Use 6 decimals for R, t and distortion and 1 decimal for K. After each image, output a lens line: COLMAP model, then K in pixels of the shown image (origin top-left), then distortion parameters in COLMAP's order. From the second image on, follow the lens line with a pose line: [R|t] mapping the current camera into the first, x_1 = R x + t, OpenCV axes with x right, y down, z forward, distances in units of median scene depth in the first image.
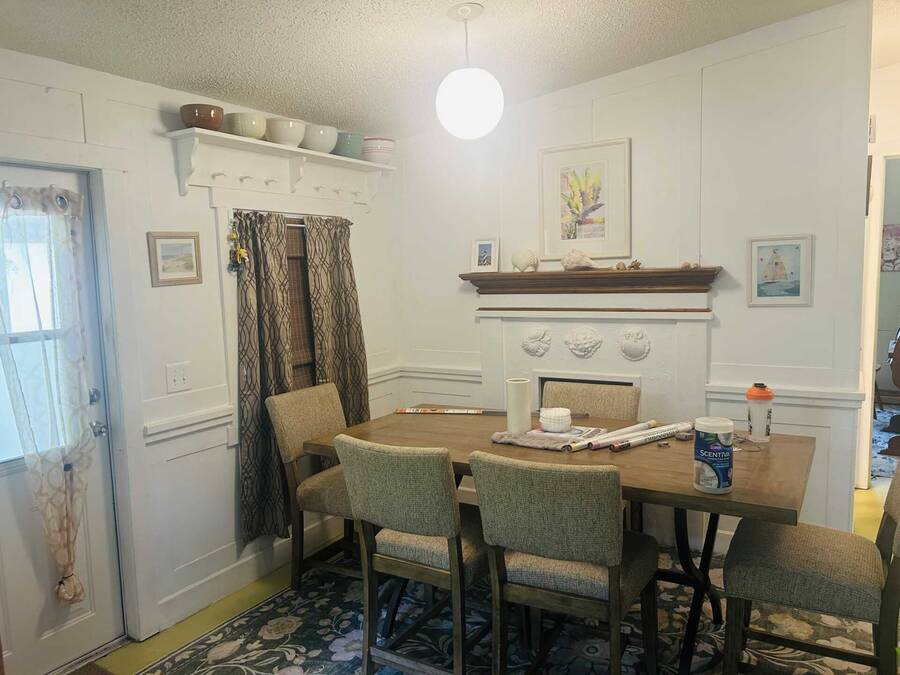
lens RADIAL K [[682.9, 0, 451.1], [0, 682.9, 339.3], [0, 0, 1]] dist [0.036294, -0.001846]
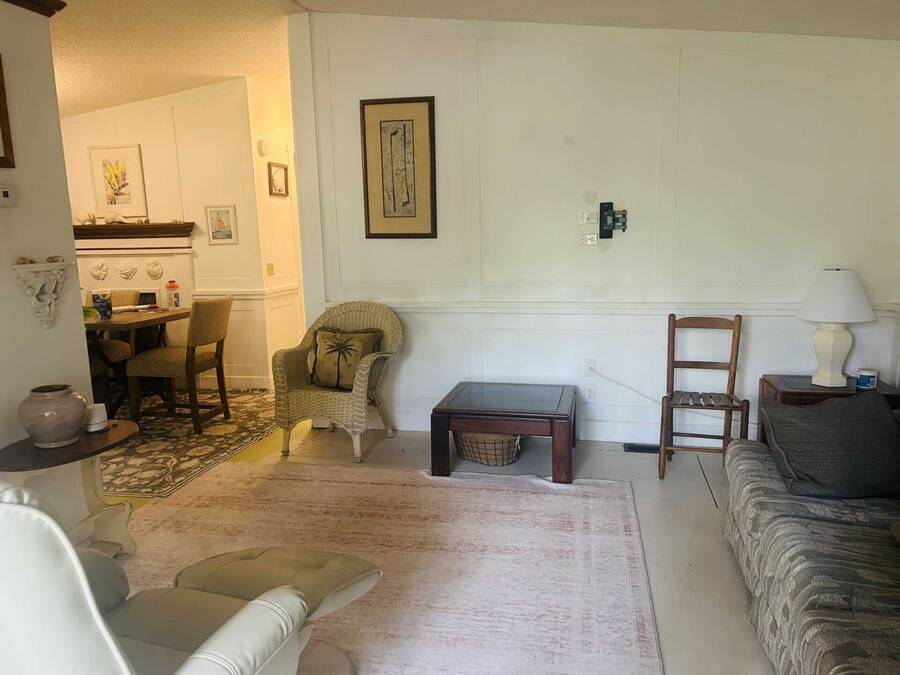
lens RADIAL K [[682.9, 0, 448.3], [0, 682.9, 336.3], [0, 0, 1]] dist [0.036294, -0.001846]
pose [[0.954597, -0.042759, 0.294817, 0.462705], [0.030385, 0.998459, 0.046426, 0.116922], [-0.296348, -0.035360, 0.954425, -0.831120]]
